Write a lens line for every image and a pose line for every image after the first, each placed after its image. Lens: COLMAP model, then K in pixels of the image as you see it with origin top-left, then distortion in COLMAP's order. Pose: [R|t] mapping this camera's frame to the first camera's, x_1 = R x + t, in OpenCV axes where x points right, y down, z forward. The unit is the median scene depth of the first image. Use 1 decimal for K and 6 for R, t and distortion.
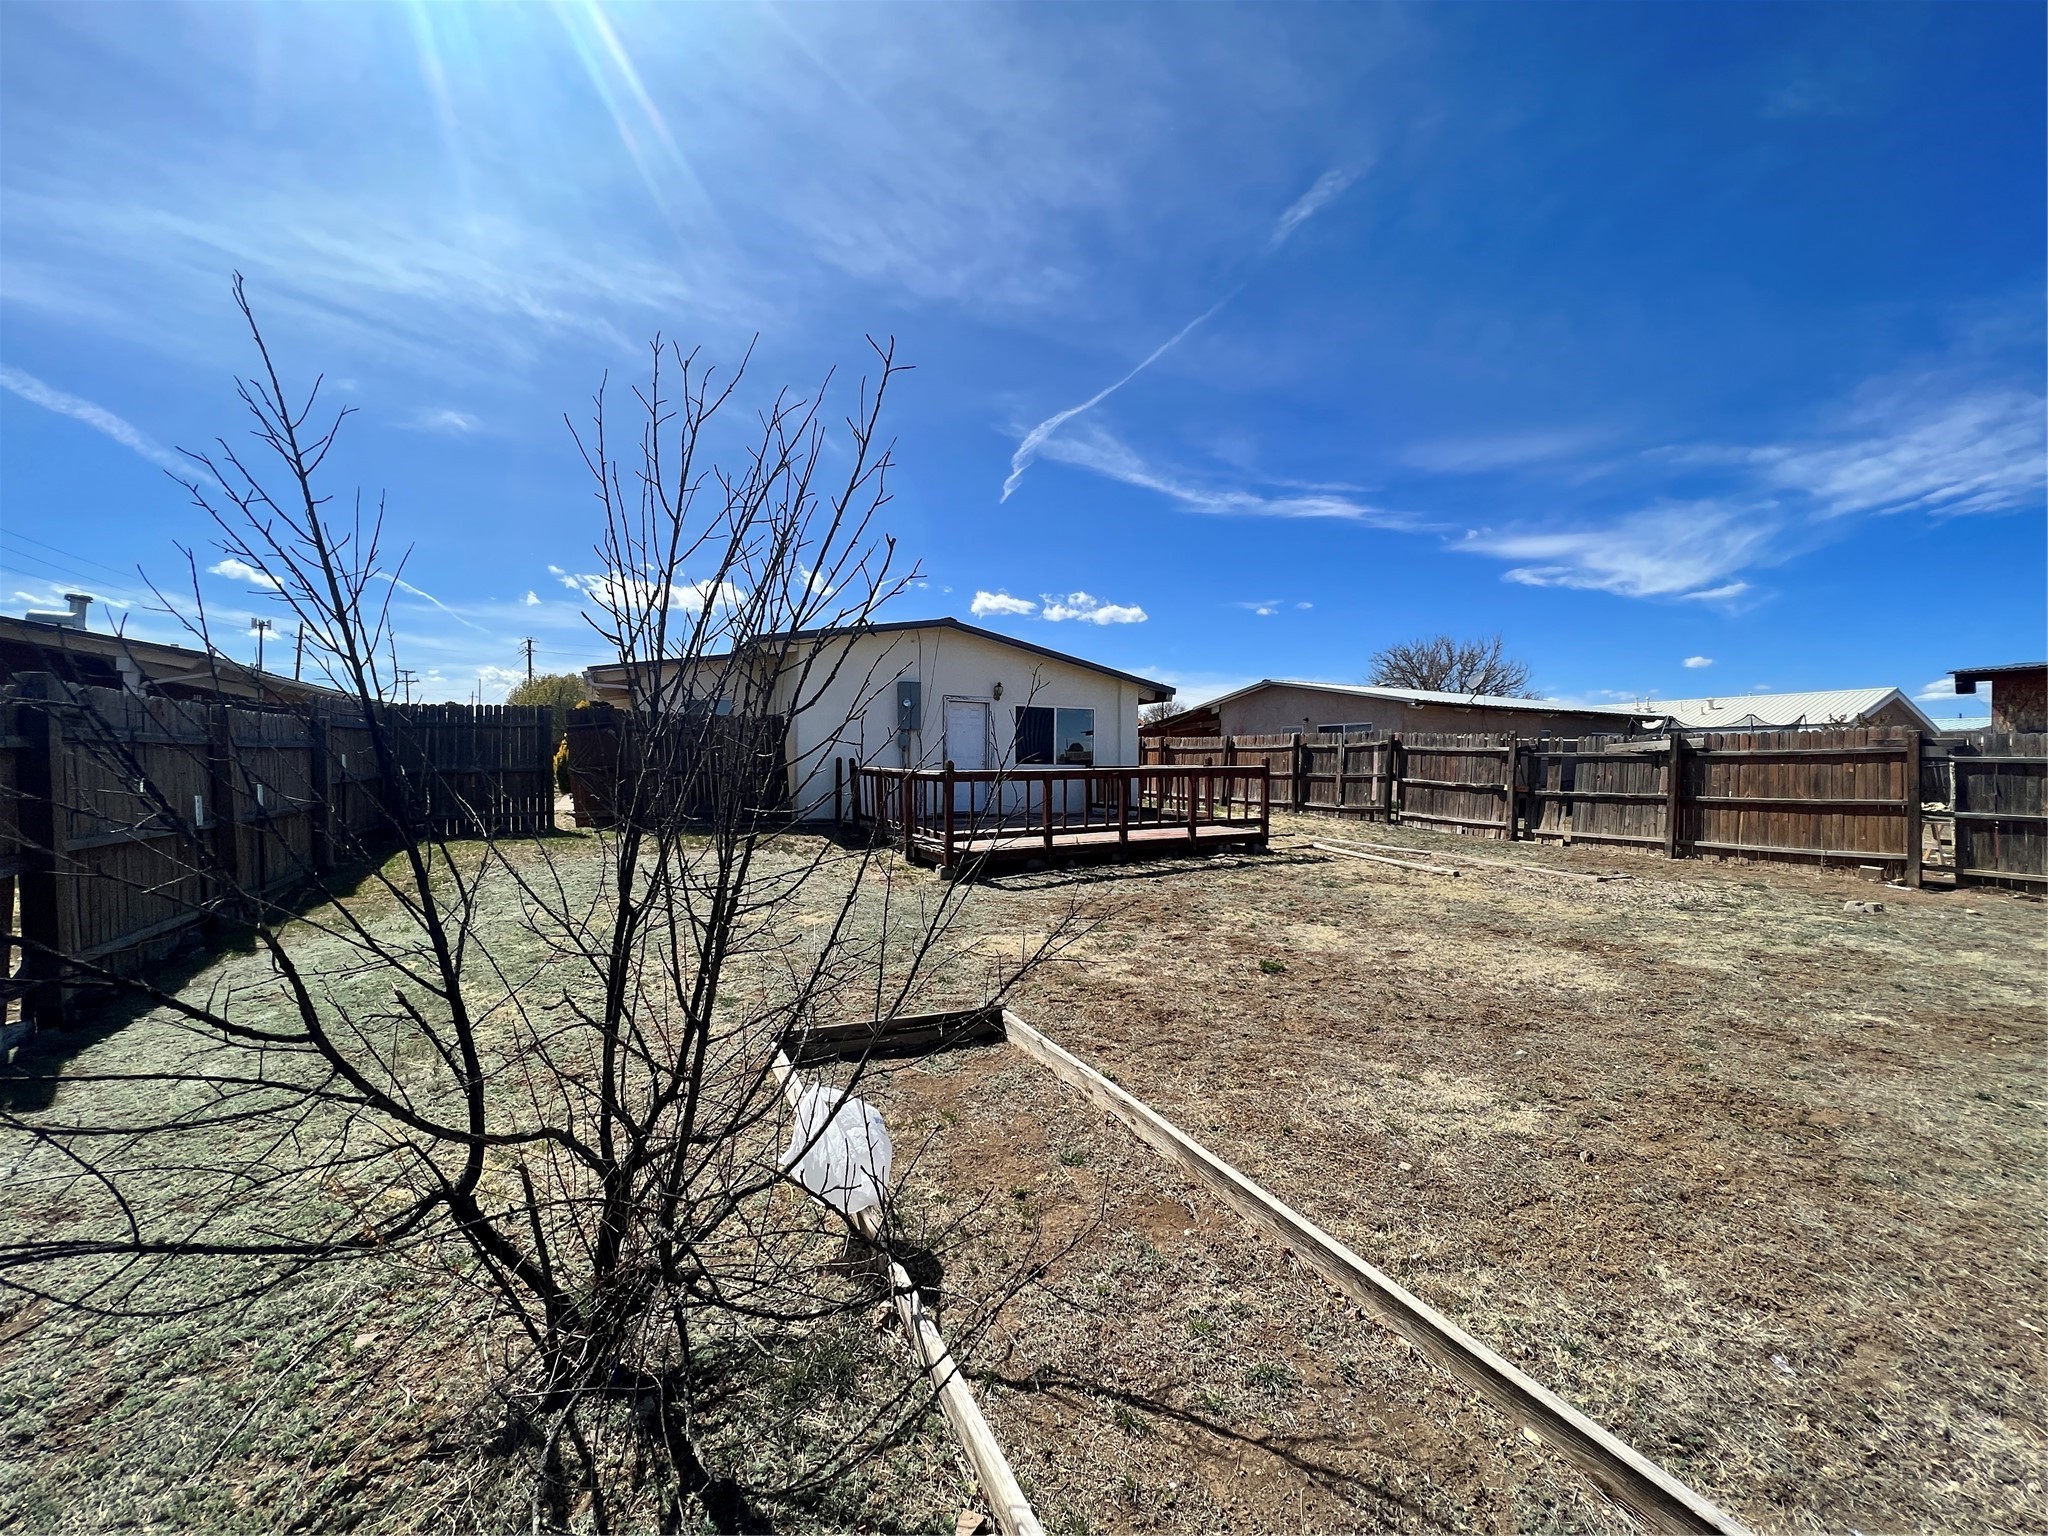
lens RADIAL K [[823.9, 0, 1032.0], [0, 823.9, 774.6], [0, 0, 1]] dist [-0.000158, 0.000524]
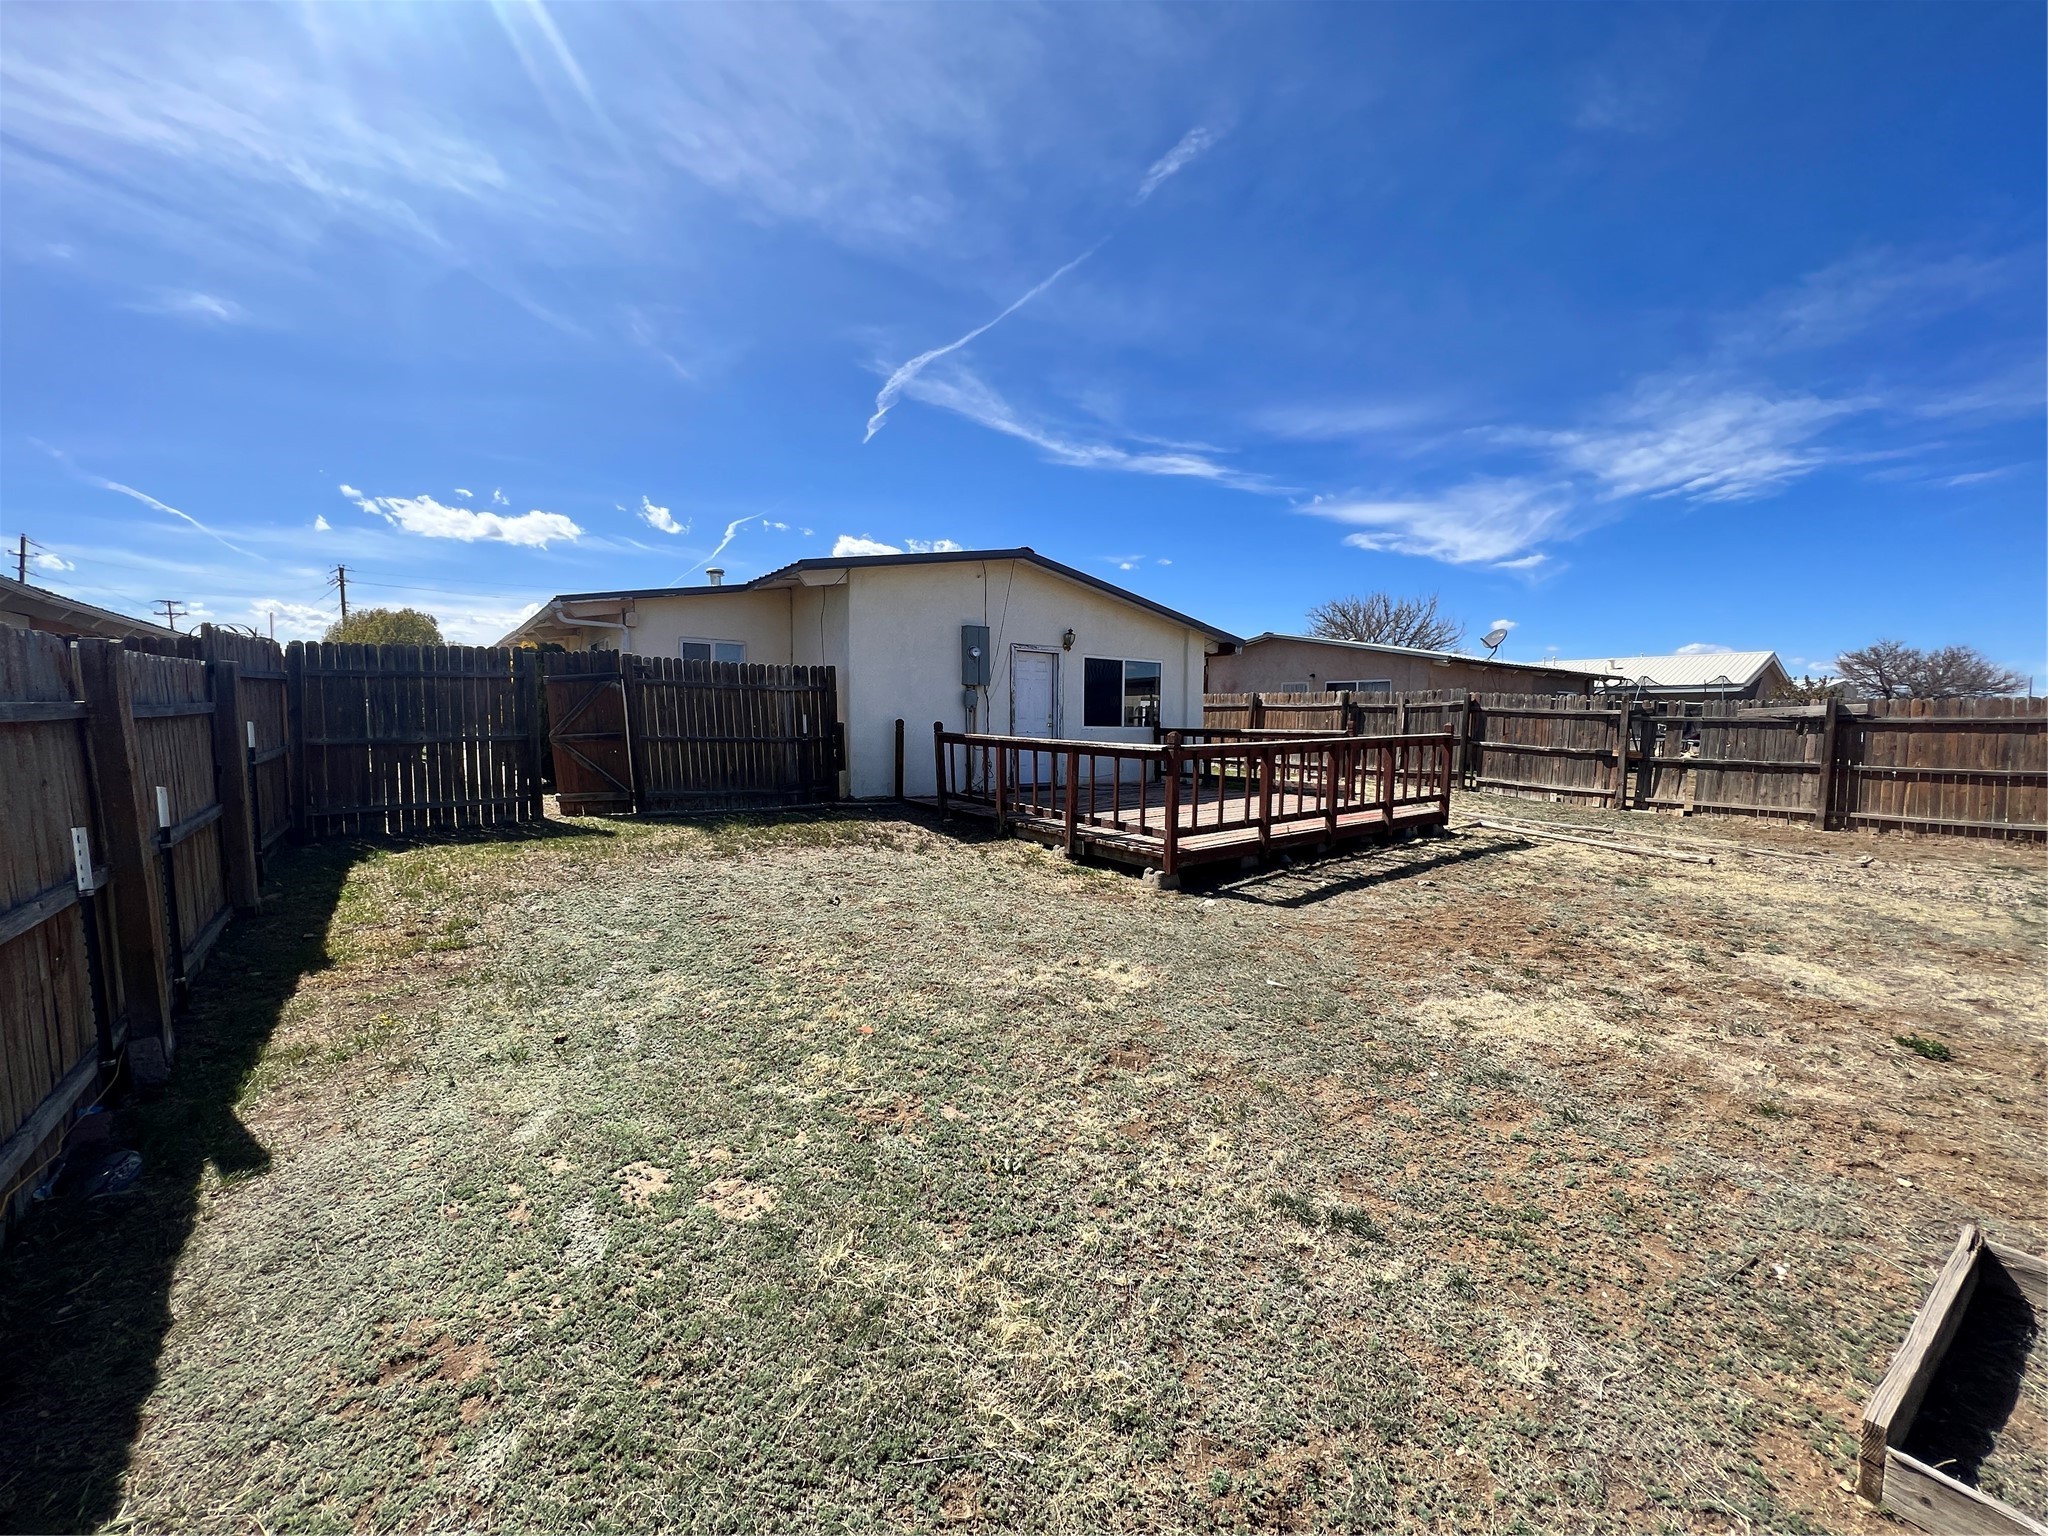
lens RADIAL K [[818.1, 0, 1027.1], [0, 818.1, 762.8], [0, 0, 1]] dist [-0.001119, 0.000225]
pose [[0.986305, -0.006040, 0.164819, -0.239384], [-0.001616, 0.998927, 0.046275, -0.015458], [-0.164922, -0.045907, 0.985238, 0.194624]]
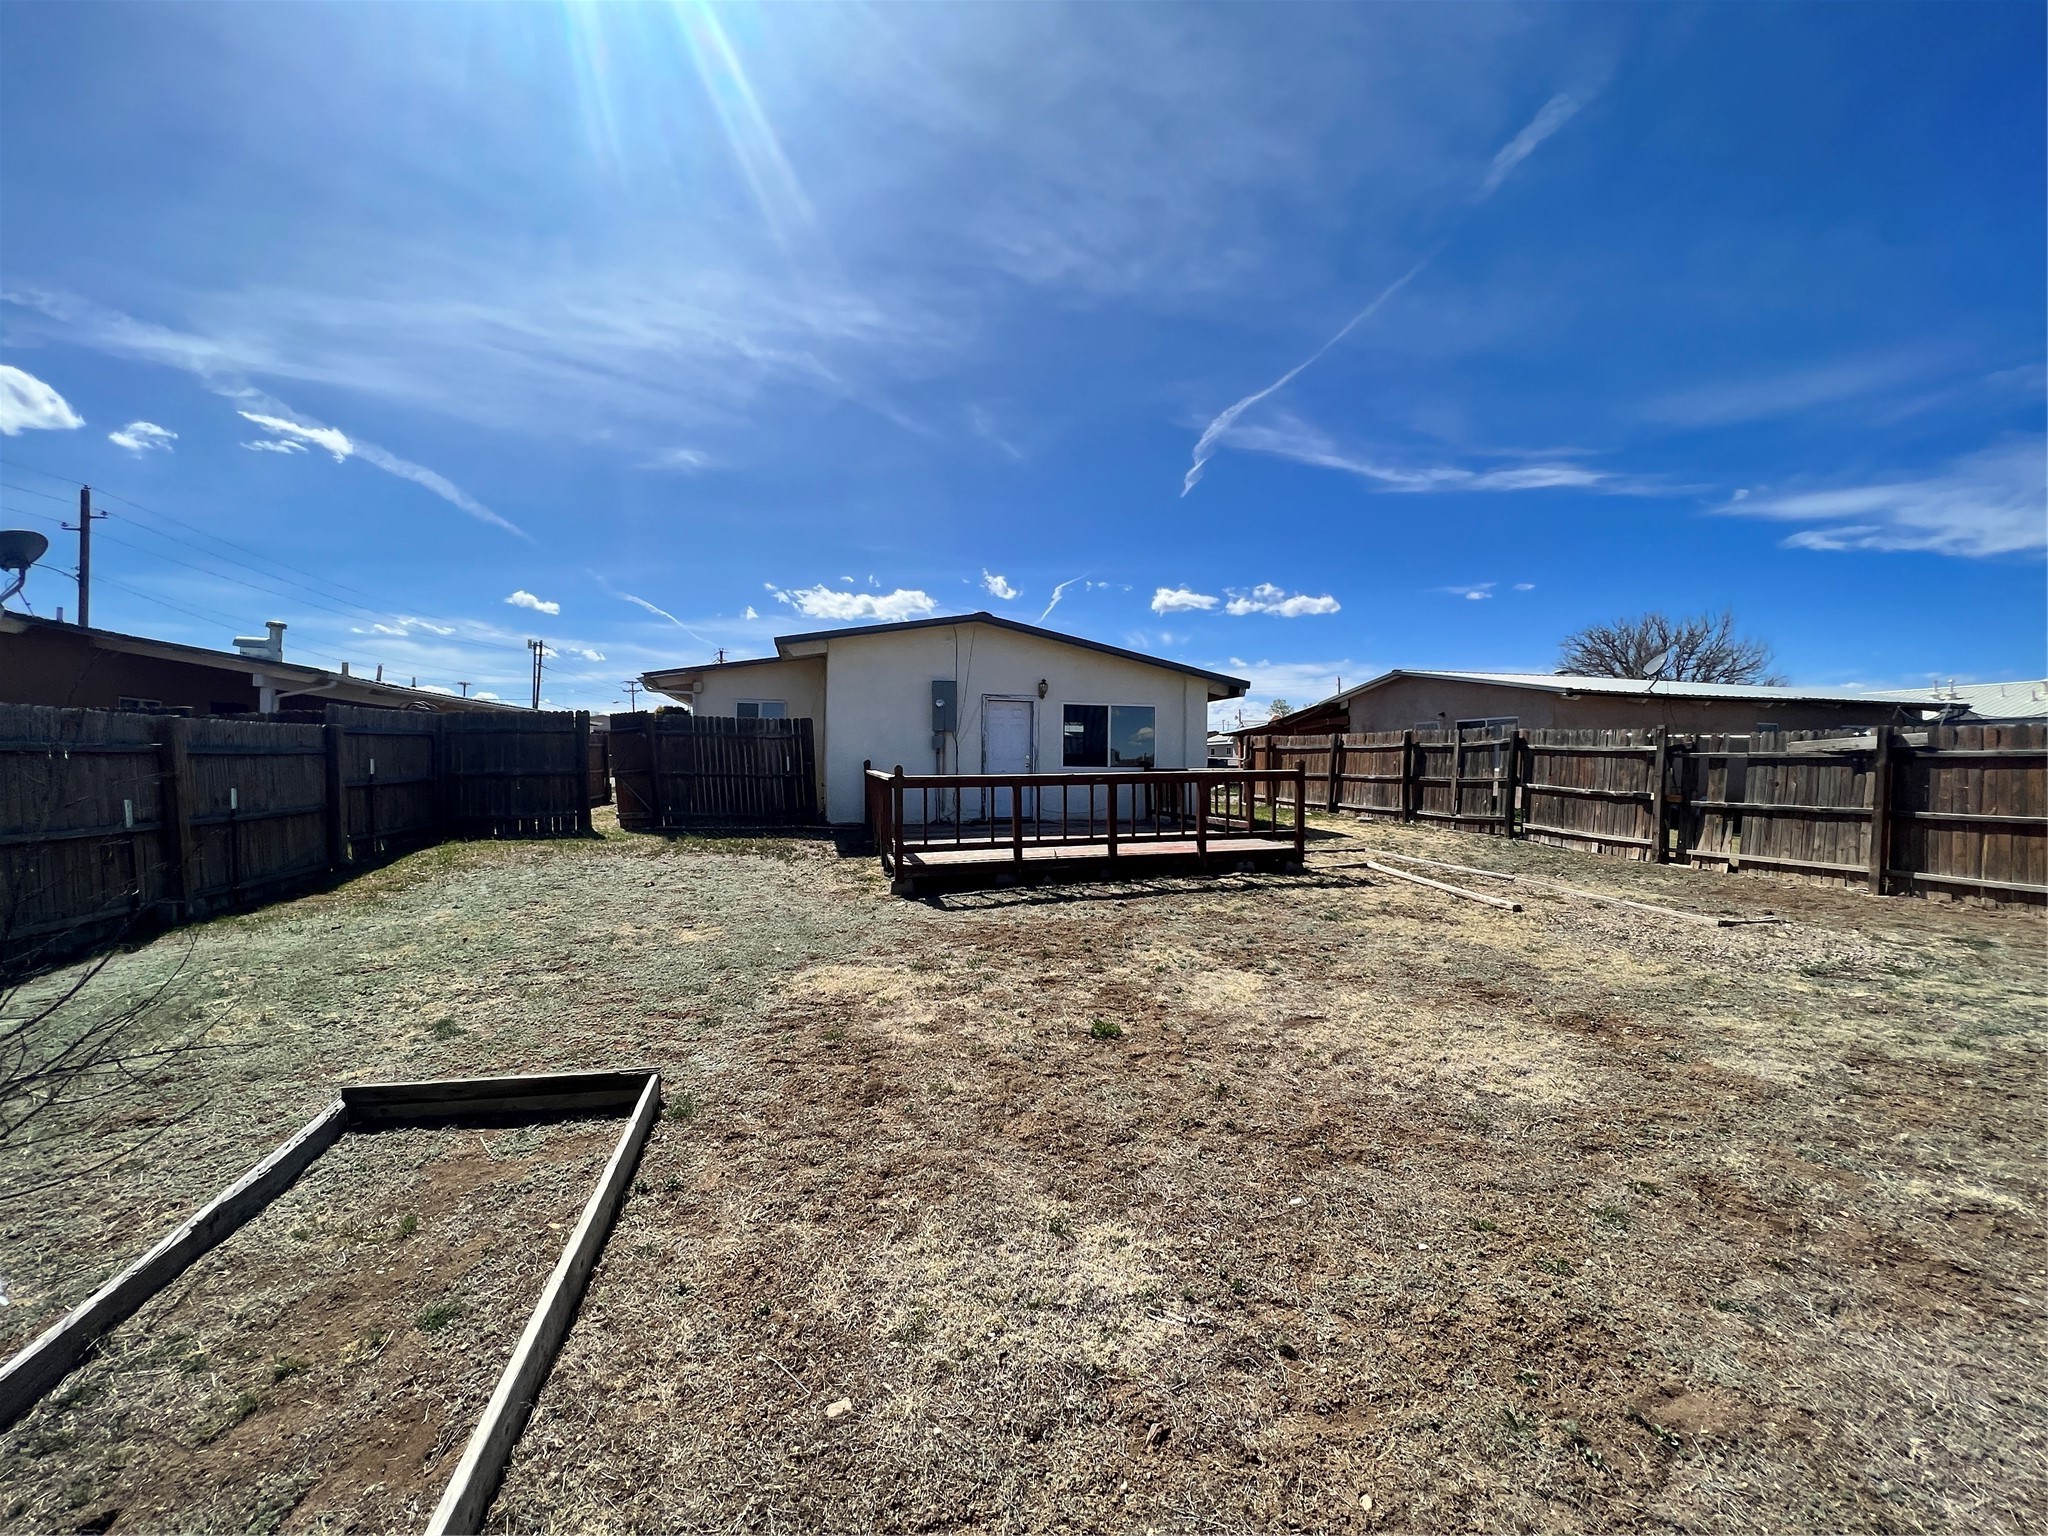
lens RADIAL K [[825.1, 0, 1035.4], [0, 825.1, 774.4], [0, 0, 1]] dist [0.001554, 0.000333]
pose [[0.975981, 0.002440, -0.217843, 0.167358], [-0.002301, 0.999997, 0.000893, -0.005034], [0.217845, -0.000370, 0.975983, 0.090547]]
